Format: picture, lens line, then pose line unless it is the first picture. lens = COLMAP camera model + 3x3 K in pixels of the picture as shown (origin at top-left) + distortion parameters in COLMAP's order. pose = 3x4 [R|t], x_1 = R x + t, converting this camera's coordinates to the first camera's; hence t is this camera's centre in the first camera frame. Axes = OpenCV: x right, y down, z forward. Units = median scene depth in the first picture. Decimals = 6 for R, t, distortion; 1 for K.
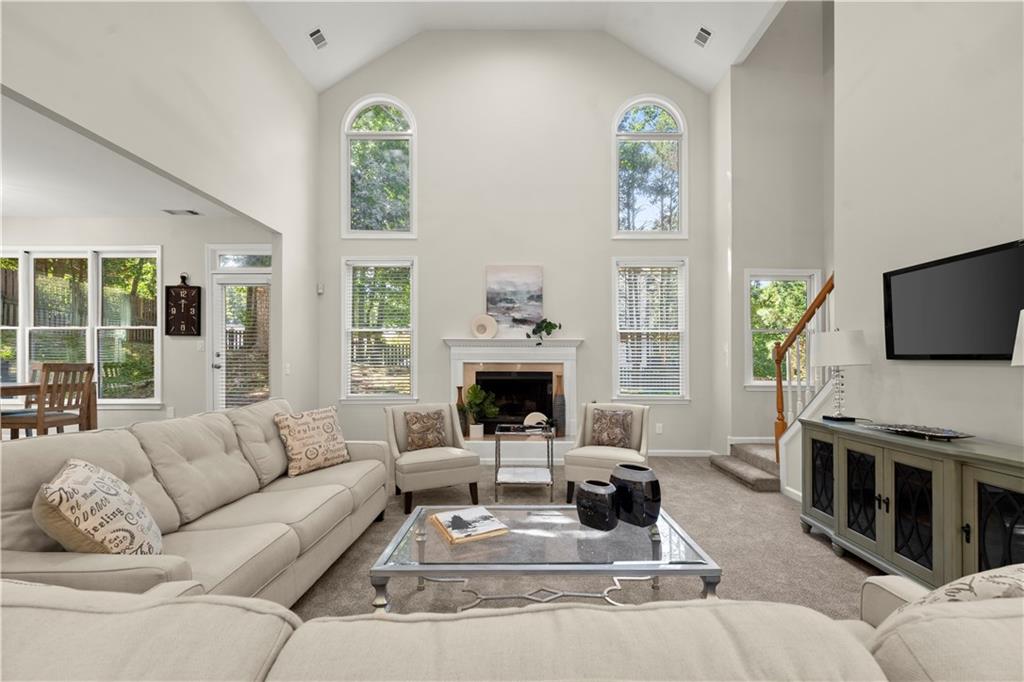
lens RADIAL K [[423.9, 0, 527.0], [0, 423.9, 356.6], [0, 0, 1]] dist [0.007333, -0.003321]
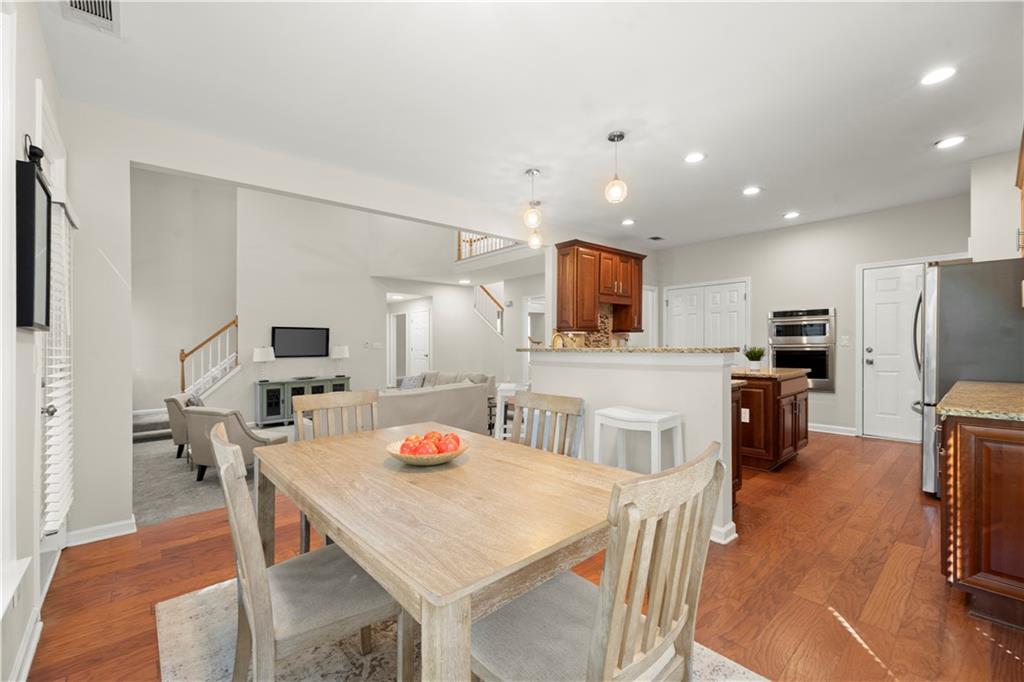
lens RADIAL K [[423.9, 0, 512.7], [0, 423.9, 348.0], [0, 0, 1]] dist [0.007333, -0.003321]
pose [[-0.660154, 0.000348, 0.751130, -1.188681], [0.002263, 0.999996, 0.001526, -0.031911], [-0.751127, 0.002707, -0.660152, 0.862284]]
